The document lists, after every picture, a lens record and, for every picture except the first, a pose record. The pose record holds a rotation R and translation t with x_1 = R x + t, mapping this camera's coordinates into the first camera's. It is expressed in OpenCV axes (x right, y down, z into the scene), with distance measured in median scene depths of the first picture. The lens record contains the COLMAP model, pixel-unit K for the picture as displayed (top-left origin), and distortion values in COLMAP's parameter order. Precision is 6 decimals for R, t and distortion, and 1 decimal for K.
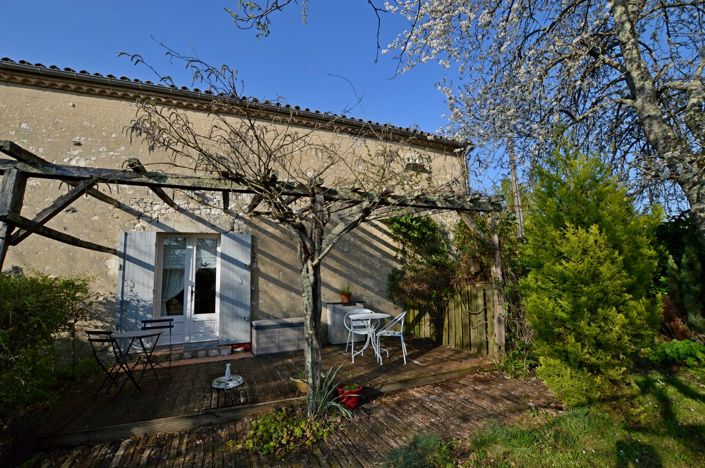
lens RADIAL K [[315.9, 0, 350.9], [0, 315.9, 231.0], [0, 0, 1]] dist [-0.027675, 0.002329]
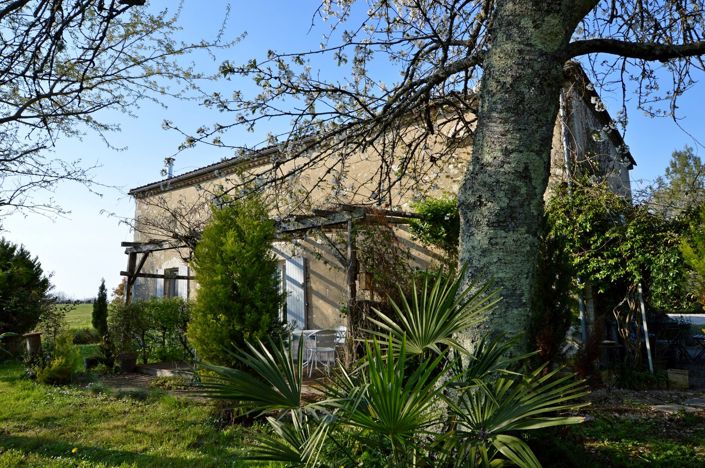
lens RADIAL K [[500.1, 0, 351.8], [0, 500.1, 236.6], [0, 0, 1]] dist [0.033232, 0.000399]
pose [[0.484839, -0.099959, -0.868873, 1.414924], [0.139816, 0.989529, -0.035821, 0.027517], [0.863356, -0.104115, 0.493738, 0.272229]]
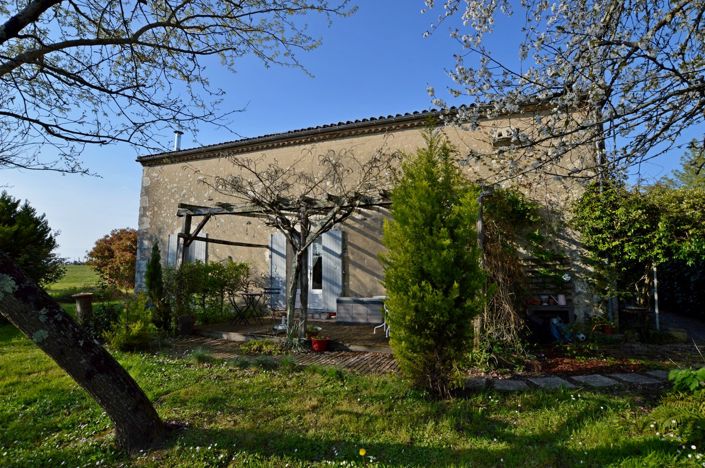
lens RADIAL K [[372.1, 0, 351.8], [0, 372.1, 236.7], [0, 0, 1]] dist [-0.004339, -0.000552]
pose [[0.708339, -0.036373, -0.704935, 0.813893], [0.080247, 0.996347, 0.029225, -0.005610], [0.701296, -0.077270, 0.708670, -0.049693]]
